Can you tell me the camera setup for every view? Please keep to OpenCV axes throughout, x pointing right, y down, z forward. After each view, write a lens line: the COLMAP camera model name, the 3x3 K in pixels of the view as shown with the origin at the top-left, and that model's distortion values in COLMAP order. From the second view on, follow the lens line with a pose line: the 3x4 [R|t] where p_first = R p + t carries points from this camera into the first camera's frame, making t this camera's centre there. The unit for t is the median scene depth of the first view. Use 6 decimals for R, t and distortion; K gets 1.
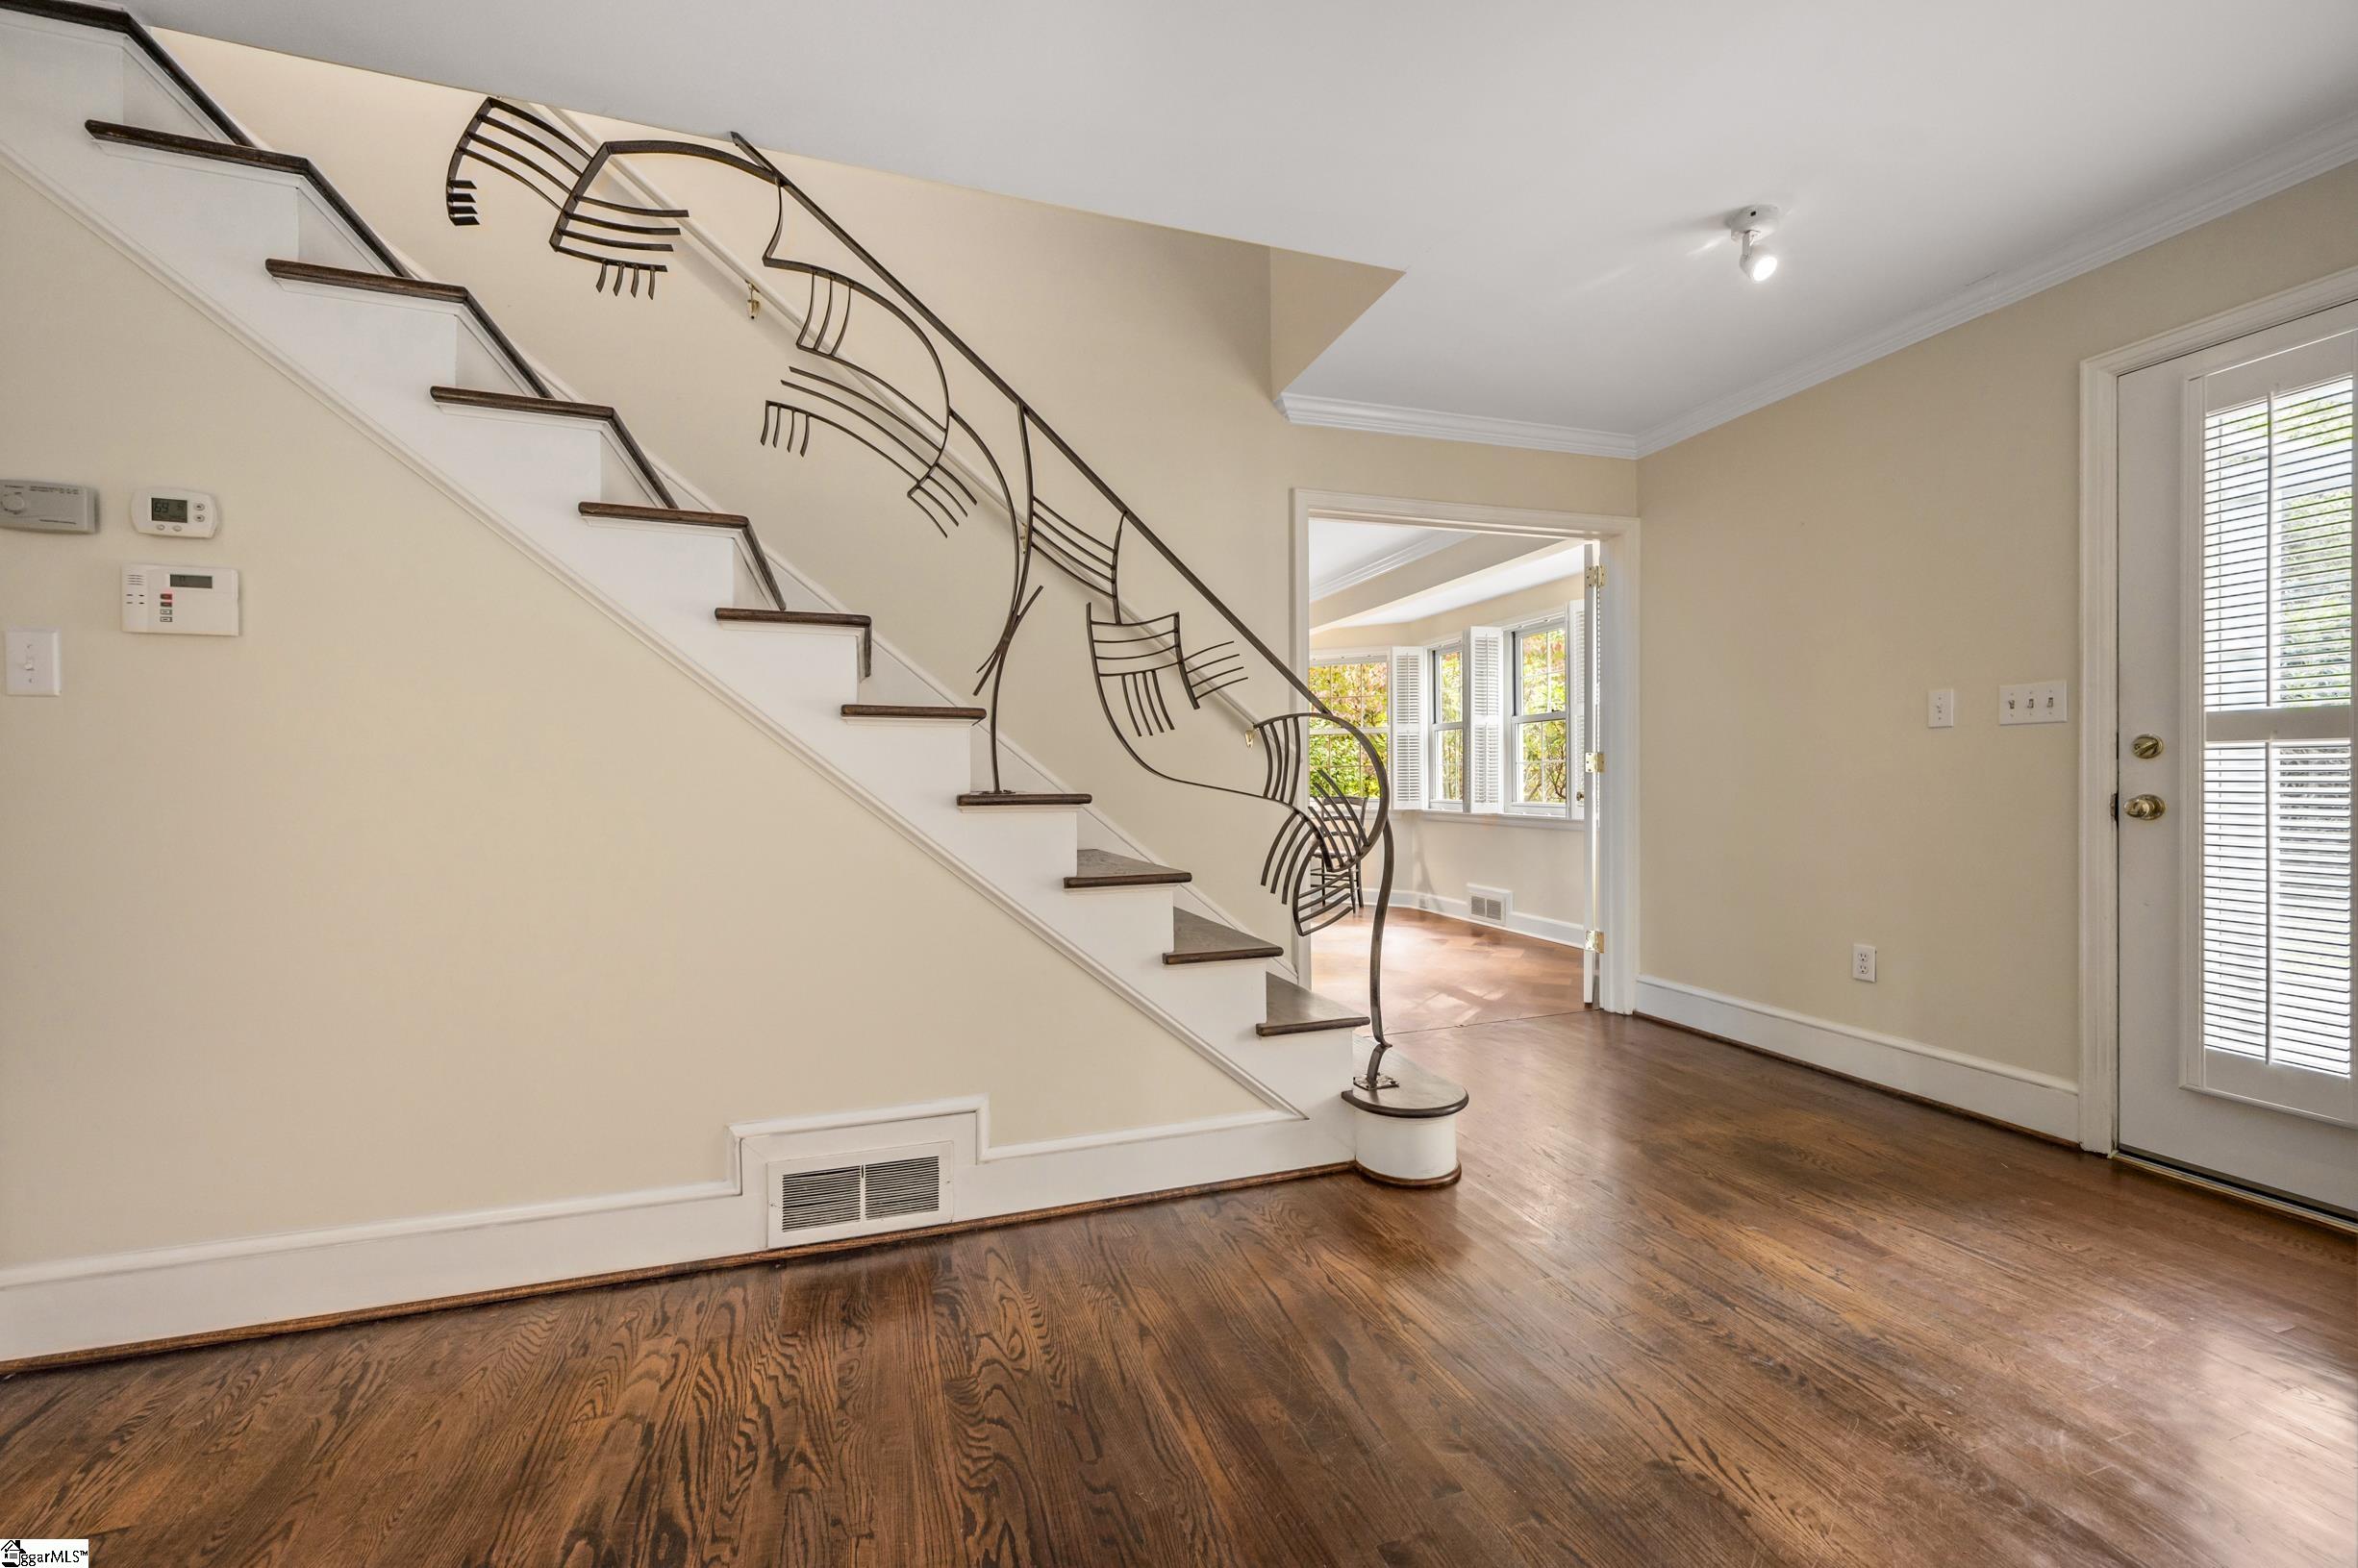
lens RADIAL K [[939.8, 0, 1173.8], [0, 939.8, 786.4], [0, 0, 1]] dist [-0.000453, -0.000020]
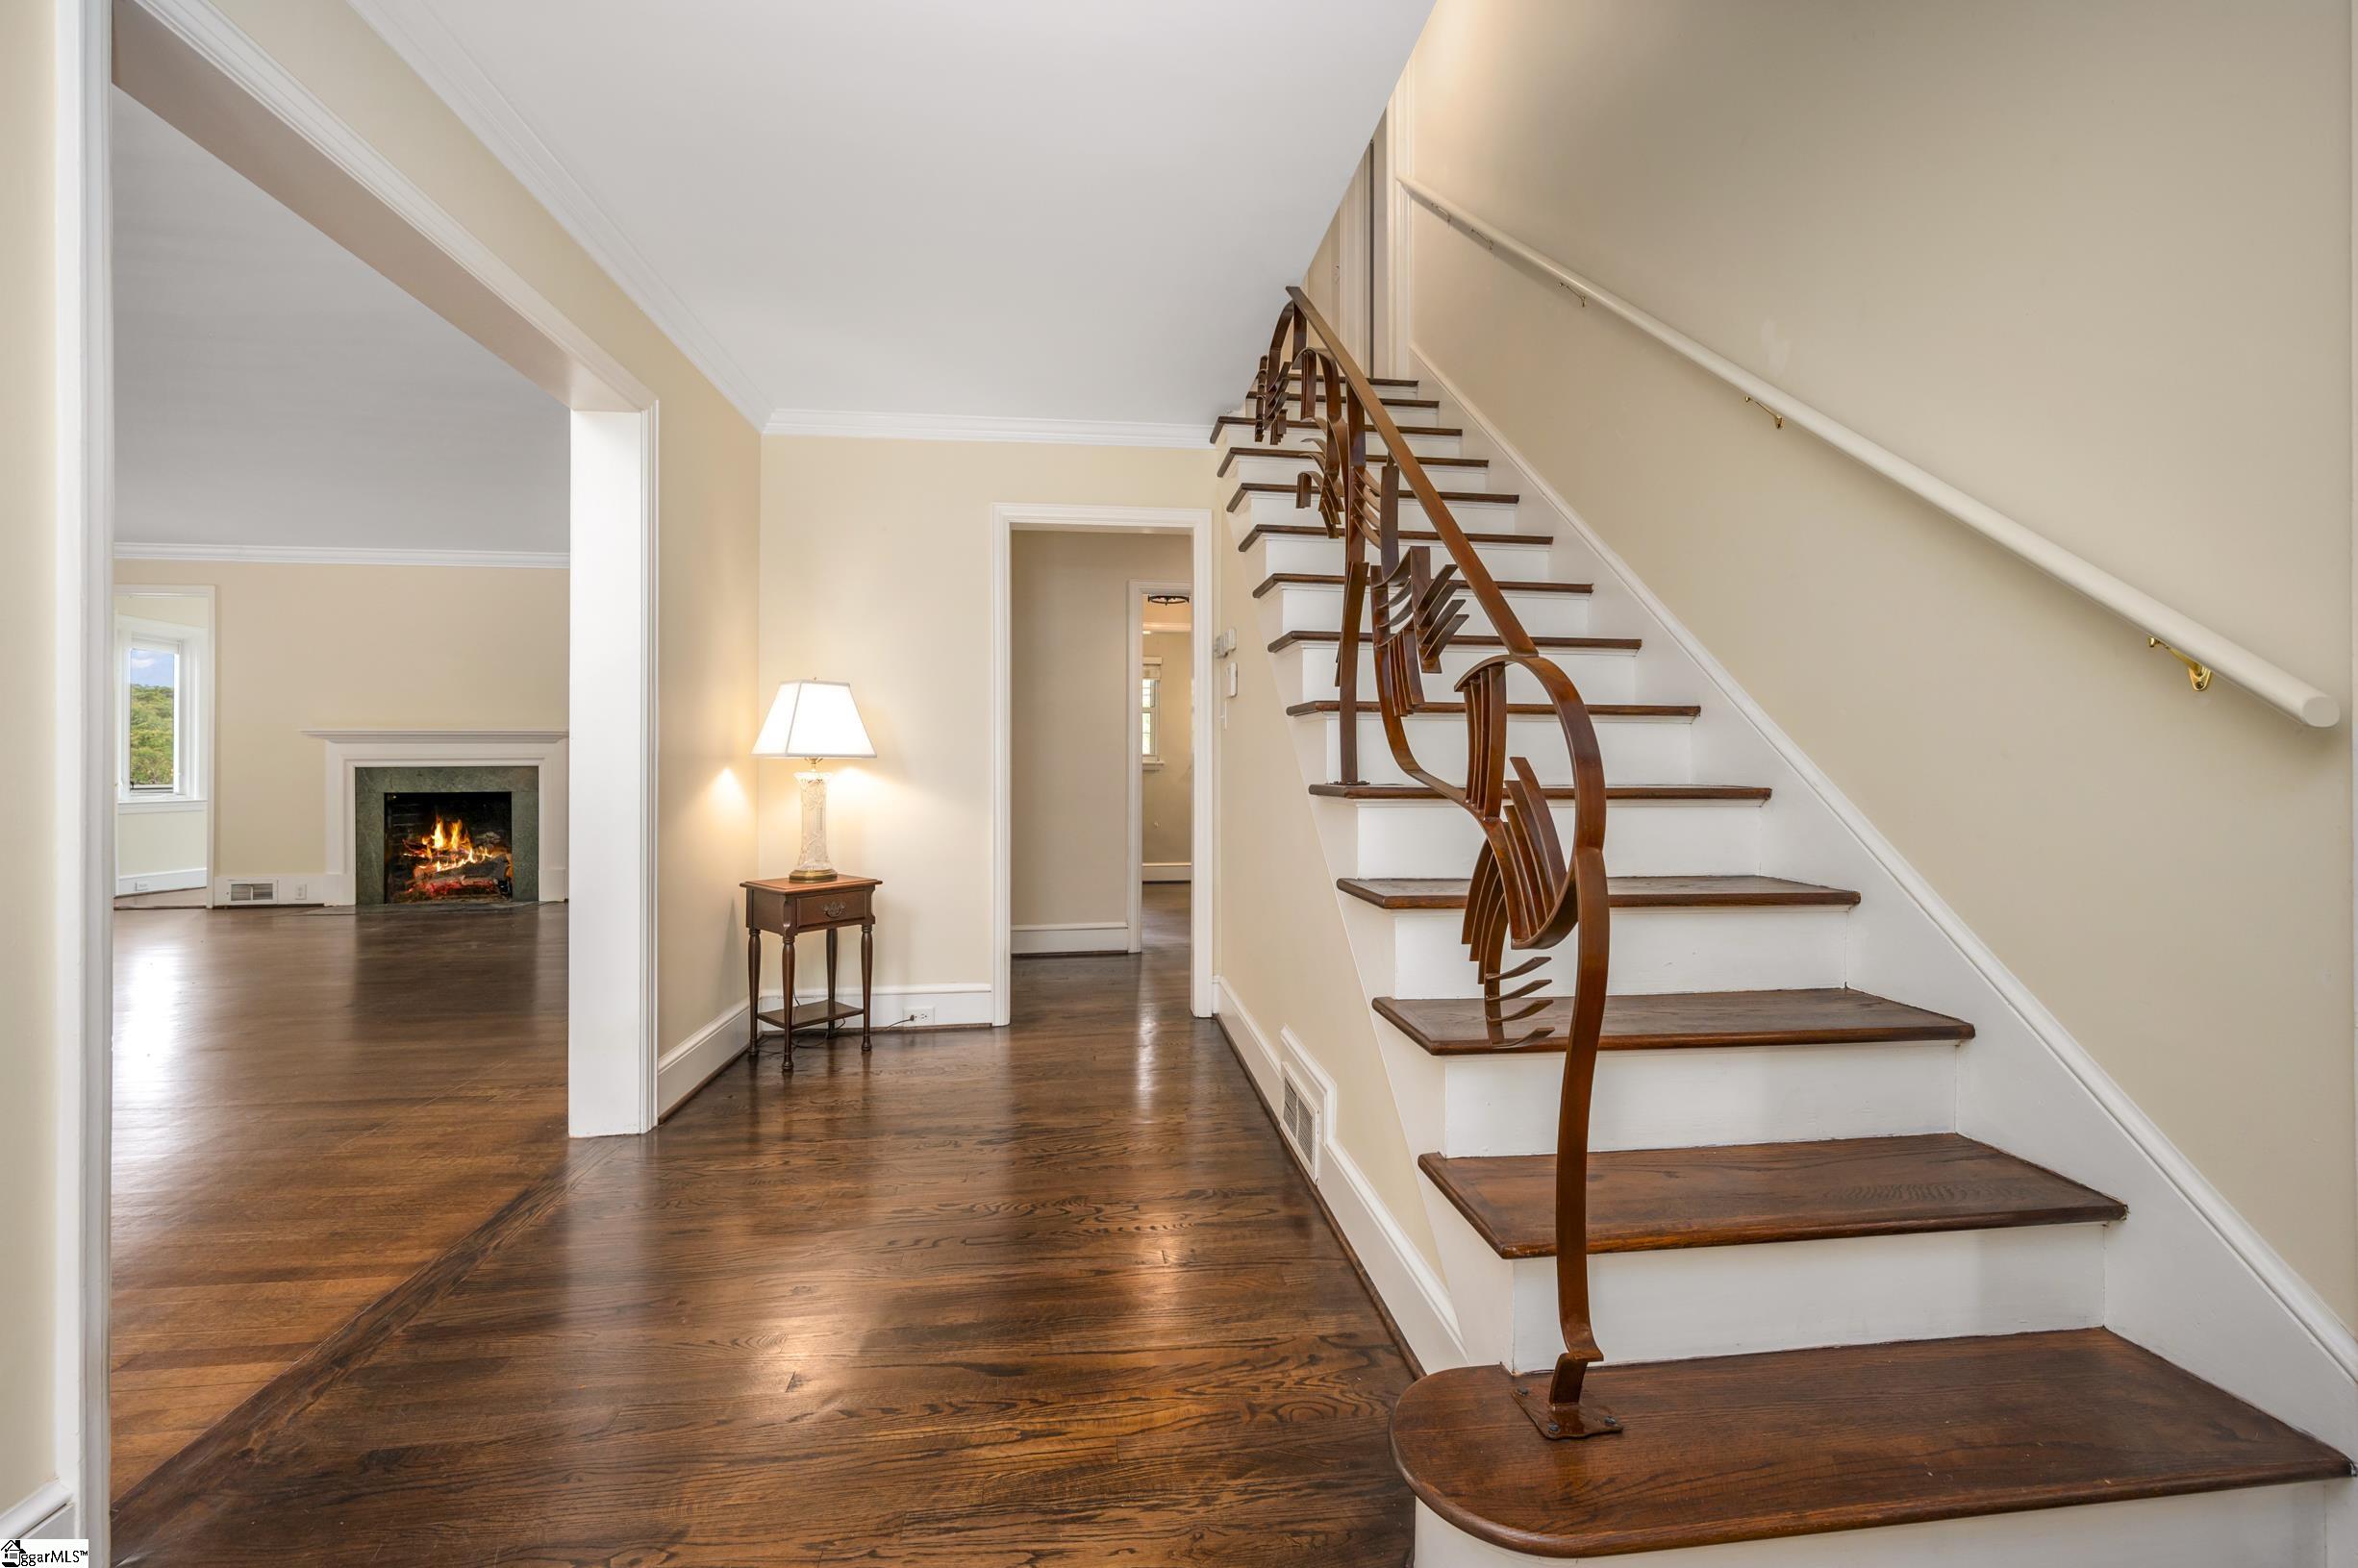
lens RADIAL K [[939.8, 0, 1183.1], [0, 939.8, 777.4], [0, 0, 1]] dist [-0.000453, -0.000020]
pose [[-0.195566, 0.009513, -0.980644, 1.159790], [-0.000843, 0.999951, 0.009868, -0.016786], [0.980690, 0.002757, -0.195548, 1.470977]]
